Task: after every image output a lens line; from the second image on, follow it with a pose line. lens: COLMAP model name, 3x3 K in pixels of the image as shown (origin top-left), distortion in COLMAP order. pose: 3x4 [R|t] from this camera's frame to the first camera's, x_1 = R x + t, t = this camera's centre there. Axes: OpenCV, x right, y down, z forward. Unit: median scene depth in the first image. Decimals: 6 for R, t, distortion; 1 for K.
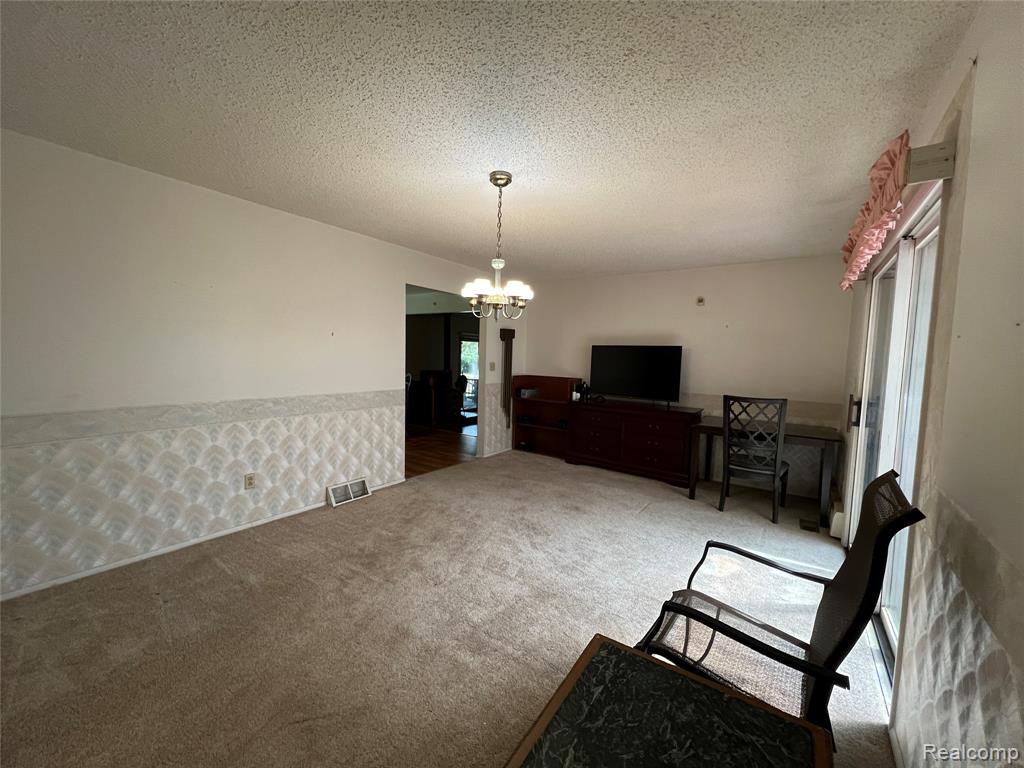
lens RADIAL K [[405.8, 0, 510.8], [0, 405.8, 389.8], [0, 0, 1]] dist [-0.001738, -0.000709]
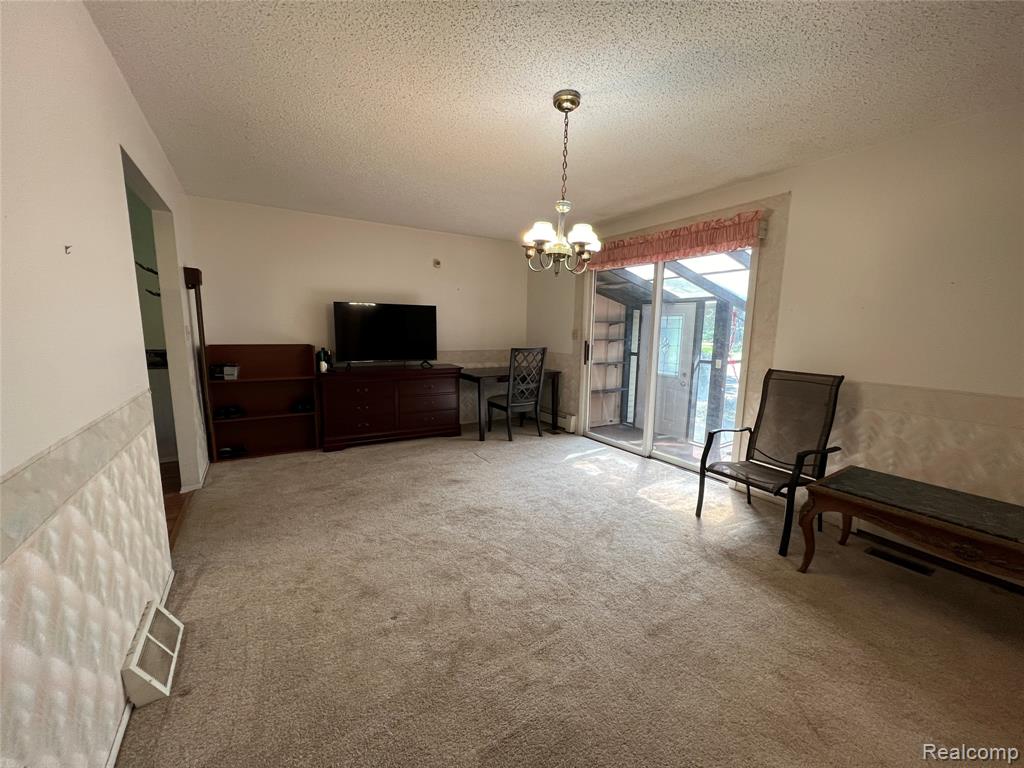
lens RADIAL K [[405.8, 0, 512.8], [0, 405.8, 386.0], [0, 0, 1]] dist [-0.001738, -0.000709]
pose [[0.387955, -0.156307, 0.908327, -0.567979], [0.073173, 0.987627, 0.138700, -0.040876], [-0.918769, 0.012656, 0.394593, 0.480043]]
